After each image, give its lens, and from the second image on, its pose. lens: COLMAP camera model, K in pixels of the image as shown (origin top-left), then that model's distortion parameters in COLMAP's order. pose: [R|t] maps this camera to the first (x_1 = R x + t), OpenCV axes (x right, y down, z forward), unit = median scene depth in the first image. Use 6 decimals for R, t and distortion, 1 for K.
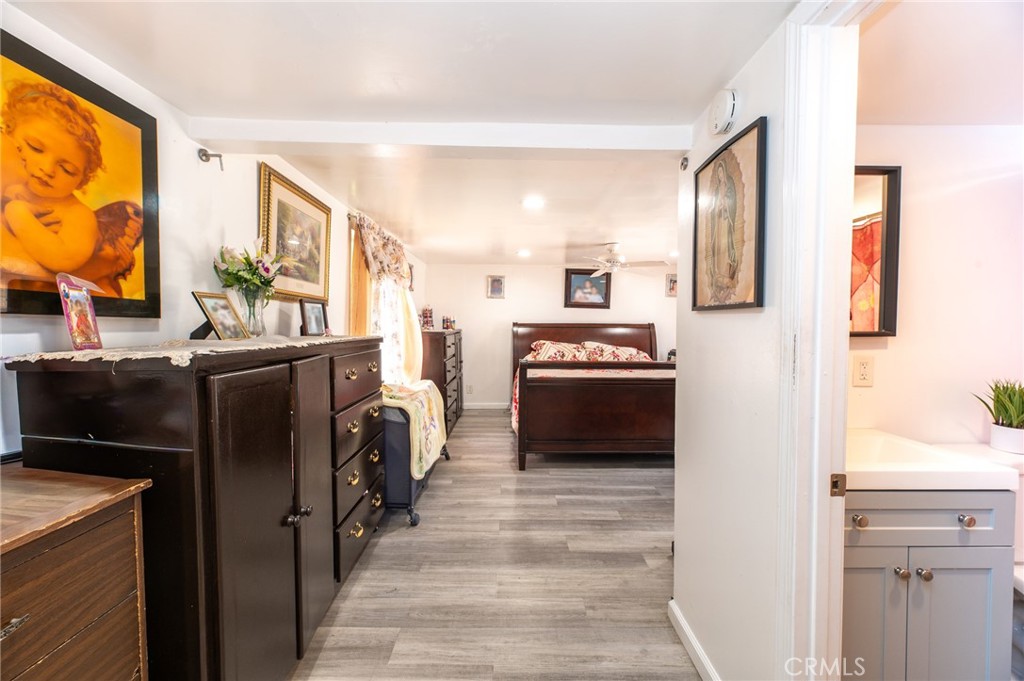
lens RADIAL K [[409.3, 0, 503.0], [0, 409.3, 341.7], [0, 0, 1]] dist [0.004772, -0.005440]
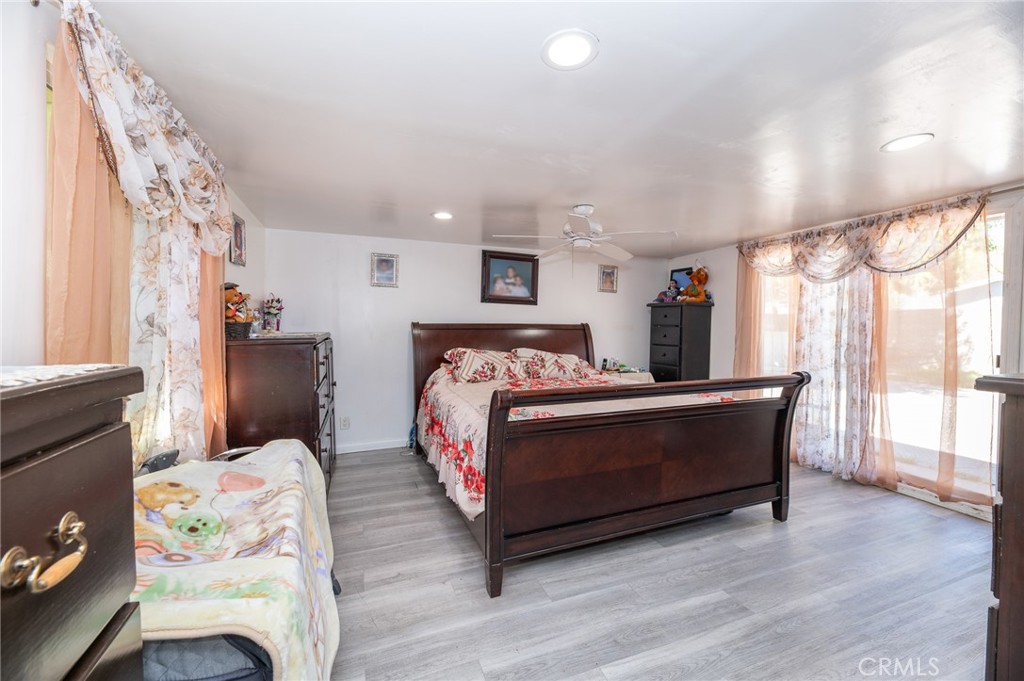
lens RADIAL K [[409.3, 0, 505.6], [0, 409.3, 342.9], [0, 0, 1]] dist [0.004772, -0.005440]
pose [[0.932904, -0.018229, 0.359664, -0.082900], [0.019303, 0.999813, 0.000607, -0.010841], [-0.359608, 0.006377, 0.933082, 0.321634]]
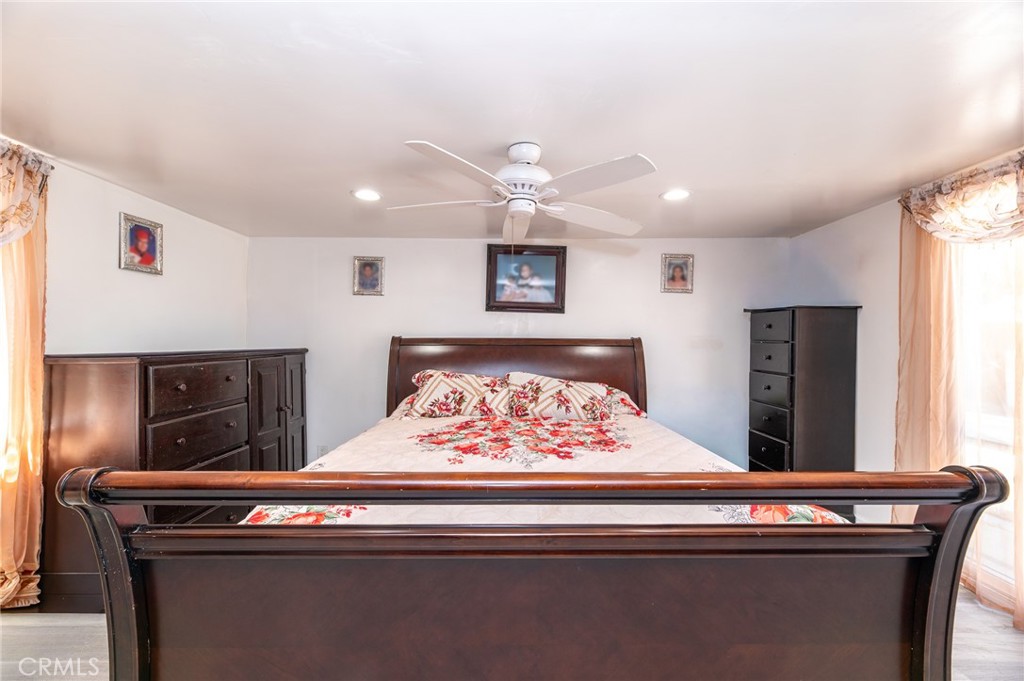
lens RADIAL K [[409.3, 0, 511.2], [0, 409.3, 348.6], [0, 0, 1]] dist [0.004772, -0.005440]
pose [[0.999983, -0.001628, 0.005638, 0.198498], [0.001791, 0.999574, -0.029117, -0.015273], [-0.005588, 0.029126, 0.999560, 0.463906]]
